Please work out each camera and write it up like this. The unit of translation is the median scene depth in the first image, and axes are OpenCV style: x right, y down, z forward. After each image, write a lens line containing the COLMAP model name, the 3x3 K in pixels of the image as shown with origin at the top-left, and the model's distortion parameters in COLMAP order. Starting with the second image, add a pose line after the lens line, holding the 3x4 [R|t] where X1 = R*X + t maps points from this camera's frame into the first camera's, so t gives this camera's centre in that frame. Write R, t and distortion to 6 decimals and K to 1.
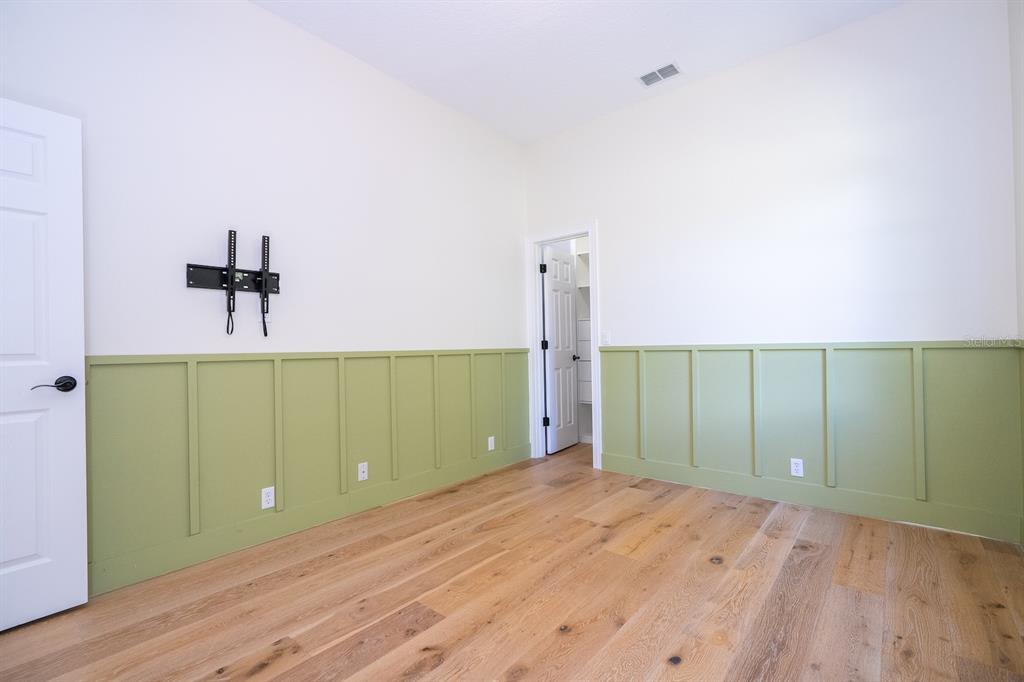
lens RADIAL K [[461.7, 0, 514.2], [0, 461.7, 343.4], [0, 0, 1]] dist [-0.005154, 0.003729]
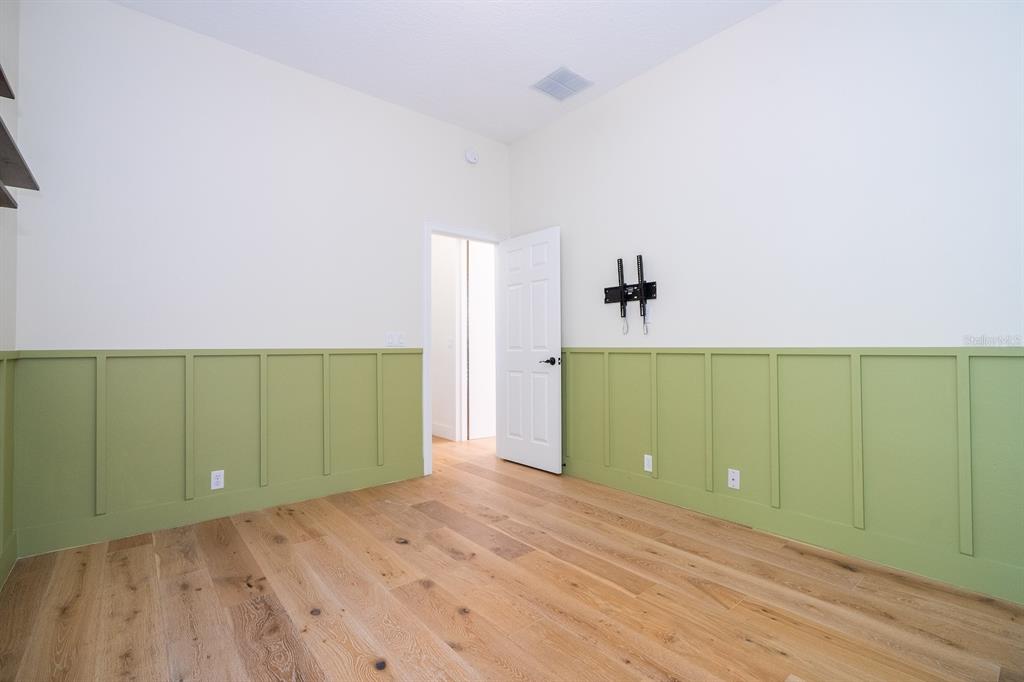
lens RADIAL K [[461.7, 0, 521.0], [0, 461.7, 341.9], [0, 0, 1]] dist [-0.005154, 0.003729]
pose [[-0.168564, 0.006207, -0.985671, 0.842900], [0.017363, 0.999844, 0.003327, -0.004669], [0.985538, -0.016554, -0.168645, 0.977855]]
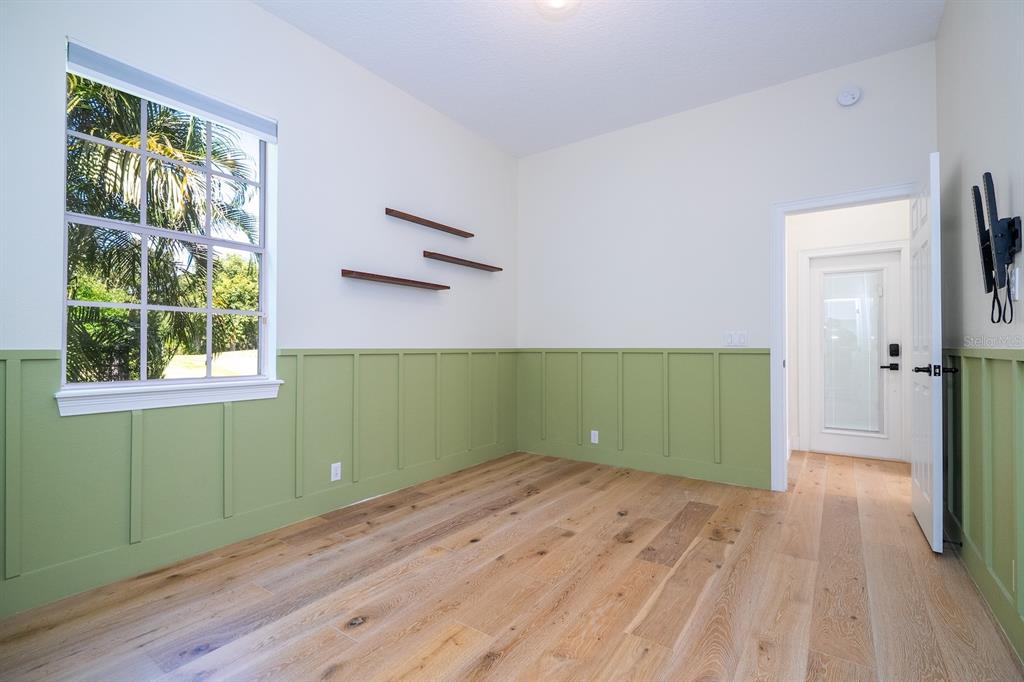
lens RADIAL K [[461.7, 0, 513.8], [0, 461.7, 343.3], [0, 0, 1]] dist [-0.005154, 0.003729]
pose [[-0.996378, 0.017141, -0.083290, 0.220357], [0.018597, 0.999687, -0.016740, 0.011025], [0.082977, -0.018228, -0.996385, 1.759051]]
